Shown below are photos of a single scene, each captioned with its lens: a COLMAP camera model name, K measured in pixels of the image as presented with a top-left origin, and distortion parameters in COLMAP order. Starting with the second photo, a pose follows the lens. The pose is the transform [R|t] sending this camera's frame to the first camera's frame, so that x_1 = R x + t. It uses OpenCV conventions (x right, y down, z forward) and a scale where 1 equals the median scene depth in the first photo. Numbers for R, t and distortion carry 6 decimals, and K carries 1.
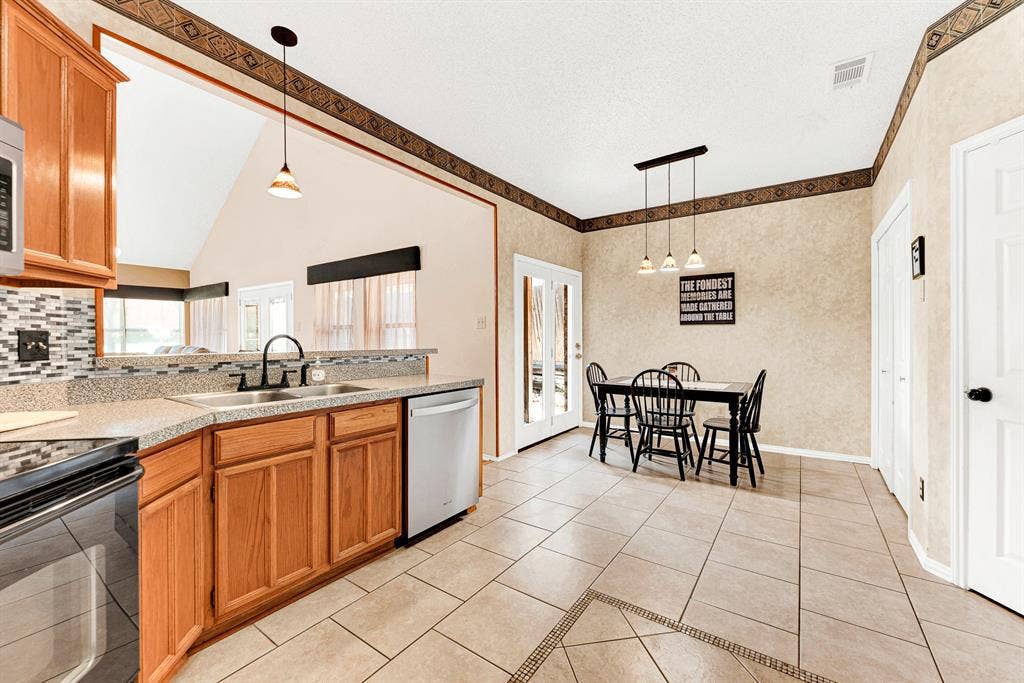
lens RADIAL K [[415.5, 0, 513.2], [0, 415.5, 338.5], [0, 0, 1]] dist [-0.004178, 0.001185]
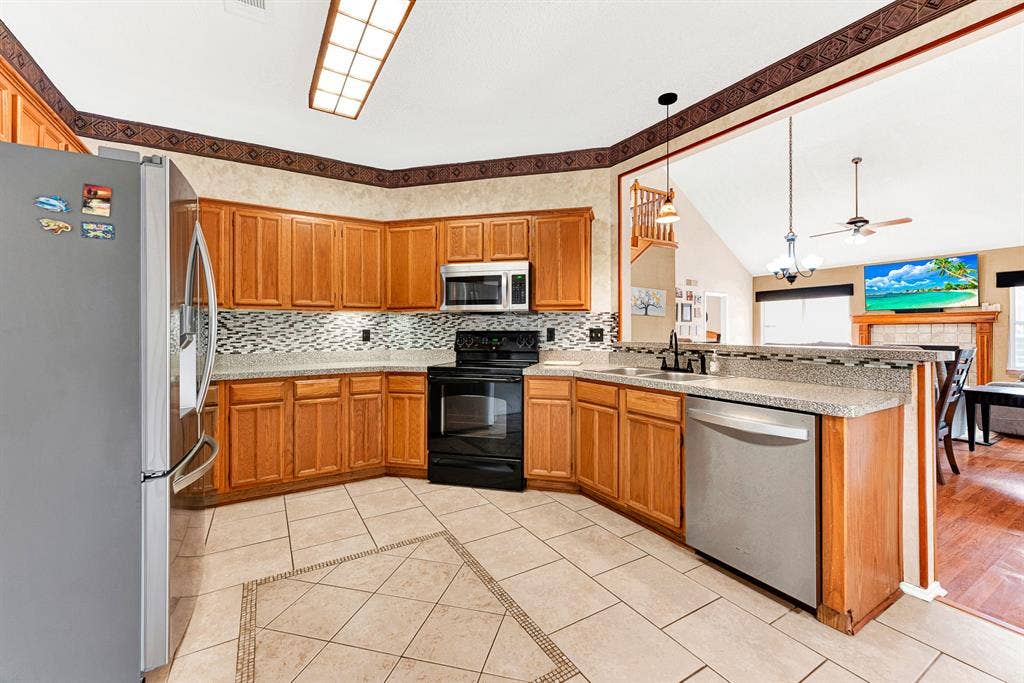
lens RADIAL K [[415.5, 0, 512.1], [0, 415.5, 331.0], [0, 0, 1]] dist [-0.004178, 0.001185]
pose [[-0.408263, -0.001278, -0.912863, 0.430138], [-0.002890, 0.999996, -0.000108, -0.001353], [0.912860, 0.002595, -0.408265, 0.566533]]
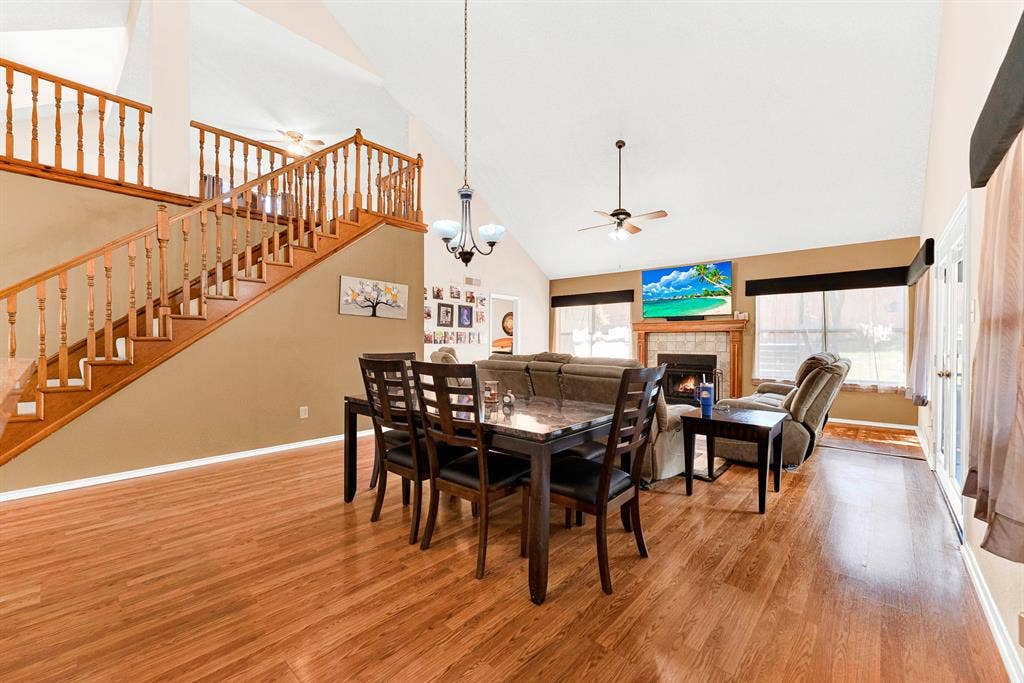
lens RADIAL K [[415.5, 0, 512.1], [0, 415.5, 344.4], [0, 0, 1]] dist [-0.004178, 0.001185]
pose [[-0.111651, 0.010102, -0.993696, -0.141130], [-0.006538, 0.999919, 0.010900, 0.000254], [0.993726, 0.007714, -0.111576, 0.930915]]
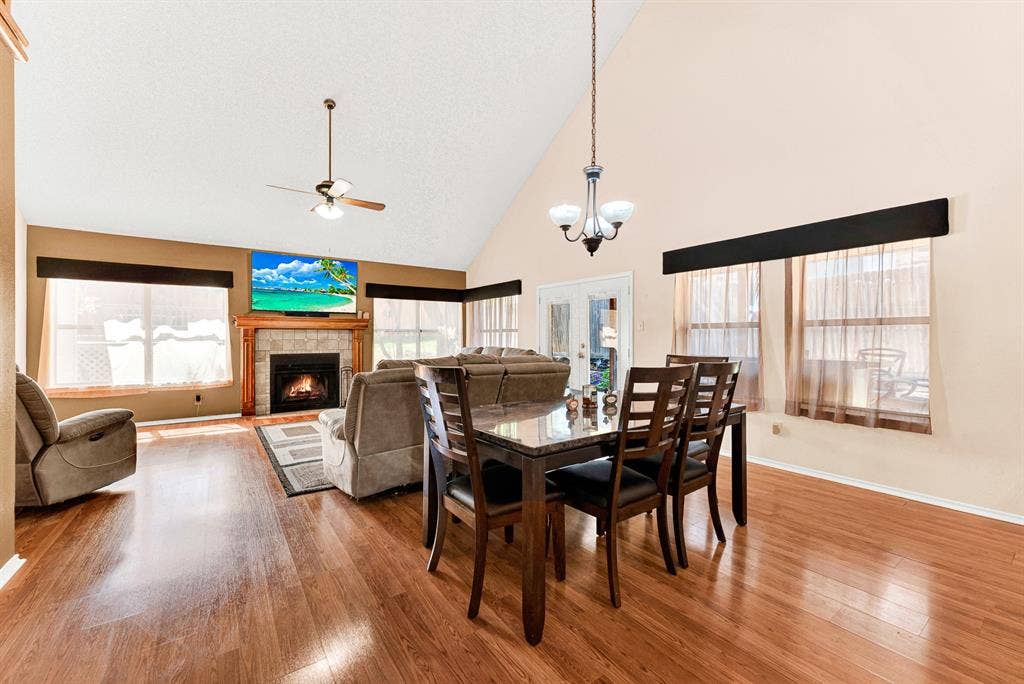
lens RADIAL K [[415.5, 0, 516.3], [0, 415.5, 340.7], [0, 0, 1]] dist [-0.004178, 0.001185]
pose [[0.944062, 0.005005, -0.329729, -0.701491], [-0.004655, 0.999987, 0.001853, 0.000185], [0.329734, -0.000215, 0.944074, 0.192871]]
